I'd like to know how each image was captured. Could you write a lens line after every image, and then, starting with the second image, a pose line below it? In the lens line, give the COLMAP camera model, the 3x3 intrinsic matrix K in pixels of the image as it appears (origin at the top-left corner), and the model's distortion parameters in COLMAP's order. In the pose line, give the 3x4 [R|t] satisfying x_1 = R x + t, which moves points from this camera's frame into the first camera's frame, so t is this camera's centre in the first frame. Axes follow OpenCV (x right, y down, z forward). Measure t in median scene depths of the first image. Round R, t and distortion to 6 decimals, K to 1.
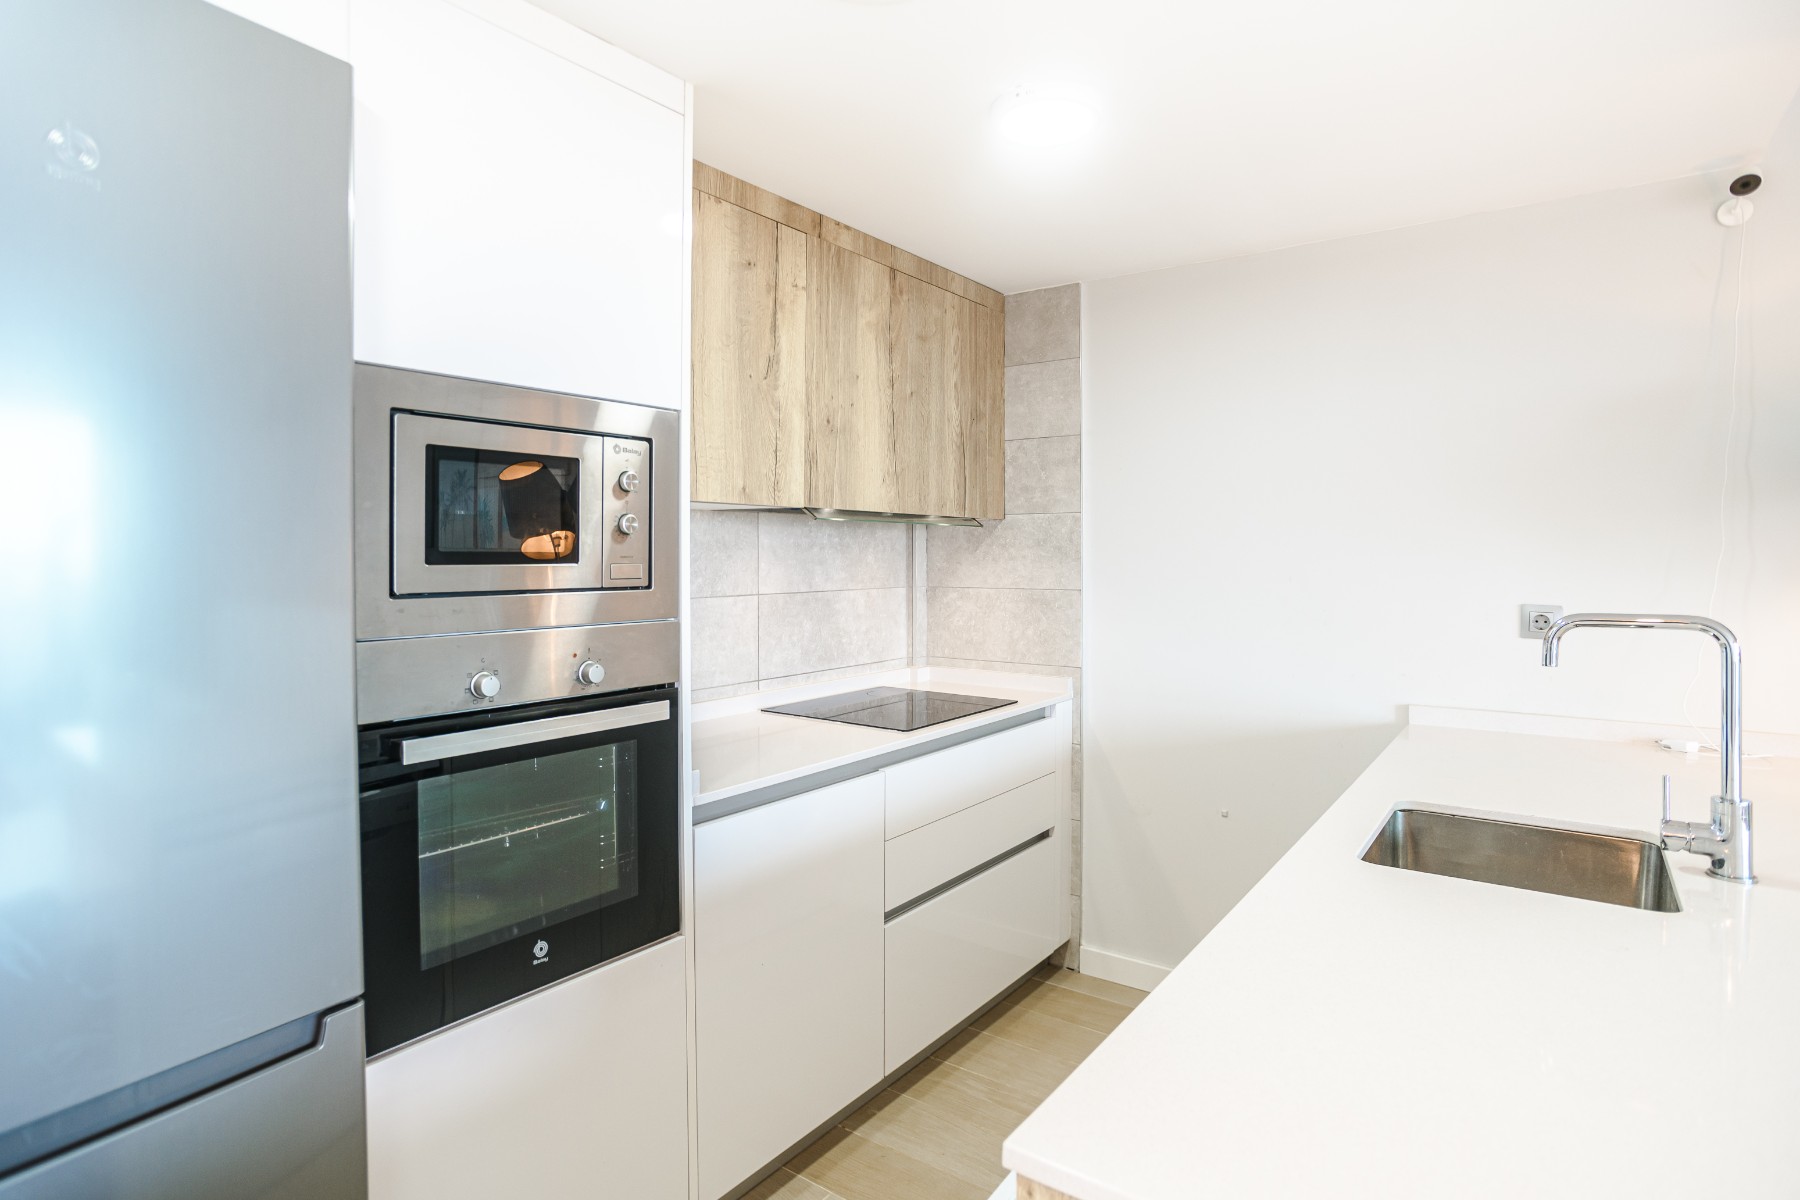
lens RADIAL K [[945.4, 0, 897.2], [0, 945.4, 573.3], [0, 0, 1]] dist [-0.042159, 0.005498]
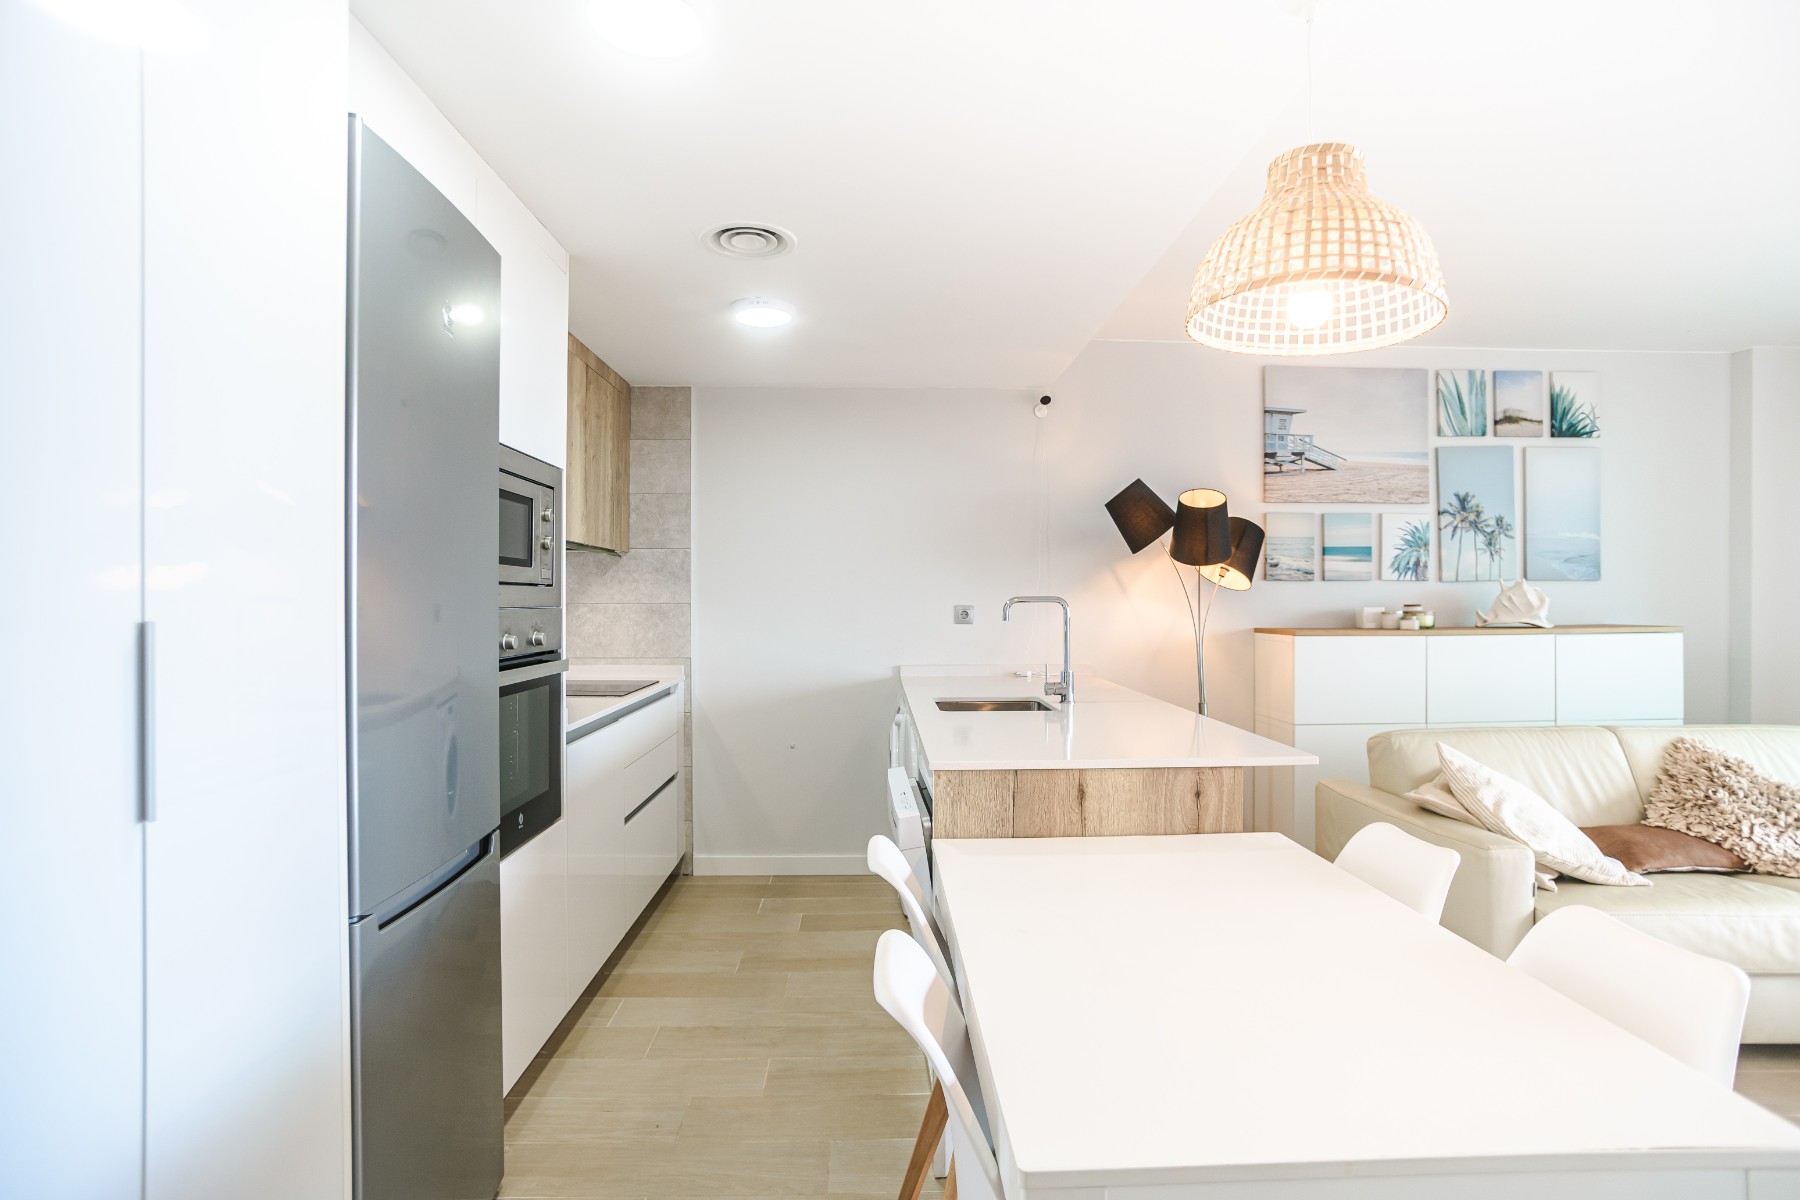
lens RADIAL K [[922.4, 0, 918.0], [0, 922.4, 610.4], [0, 0, 1]] dist [-0.041345, 0.014822]
pose [[0.773309, -0.005119, 0.634009, -0.419569], [0.011257, 0.999921, -0.005657, 0.040307], [-0.633929, 0.011512, 0.773305, -0.287397]]
